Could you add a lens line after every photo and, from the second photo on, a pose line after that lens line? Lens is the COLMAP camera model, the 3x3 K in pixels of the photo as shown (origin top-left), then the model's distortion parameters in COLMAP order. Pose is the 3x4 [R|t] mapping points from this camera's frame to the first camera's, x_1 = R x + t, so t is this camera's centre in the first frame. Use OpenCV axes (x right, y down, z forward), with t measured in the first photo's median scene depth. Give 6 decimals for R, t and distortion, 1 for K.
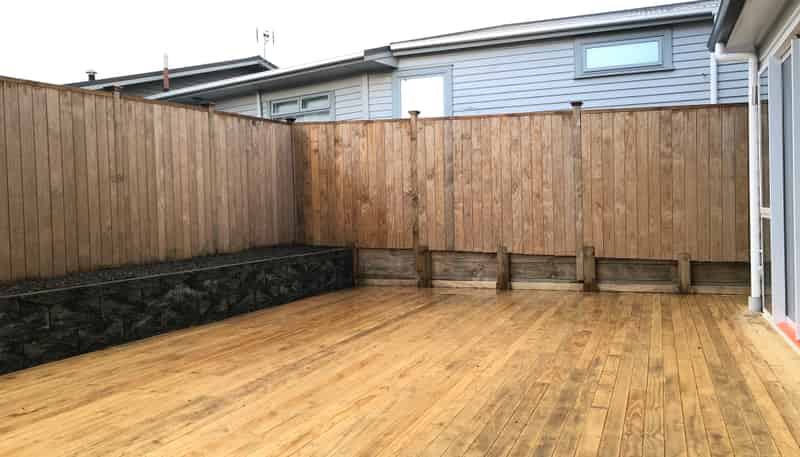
lens RADIAL K [[657.9, 0, 400.3], [0, 657.9, 219.6], [0, 0, 1]] dist [0.064831, -0.112602]
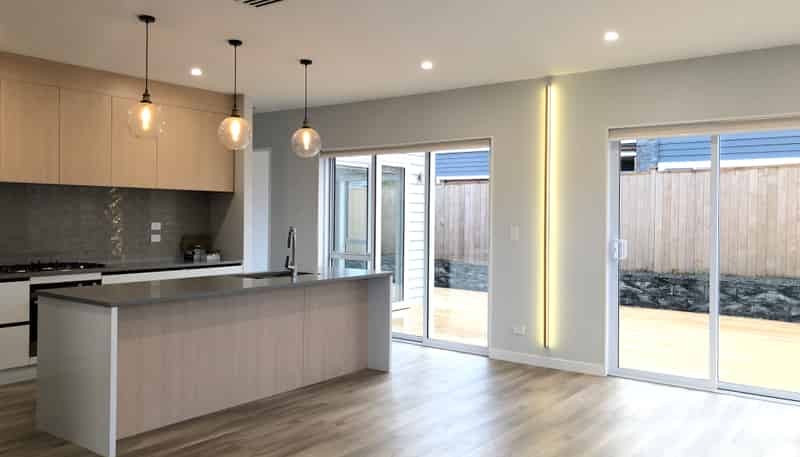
lens RADIAL K [[657.9, 0, 400.3], [0, 657.9, 219.6], [0, 0, 1]] dist [0.064831, -0.112602]
pose [[-0.262405, 0.026371, -0.964597, 1.429559], [-0.021867, 0.999207, 0.033266, -0.105309], [0.964710, 0.029822, -0.261621, 0.577900]]
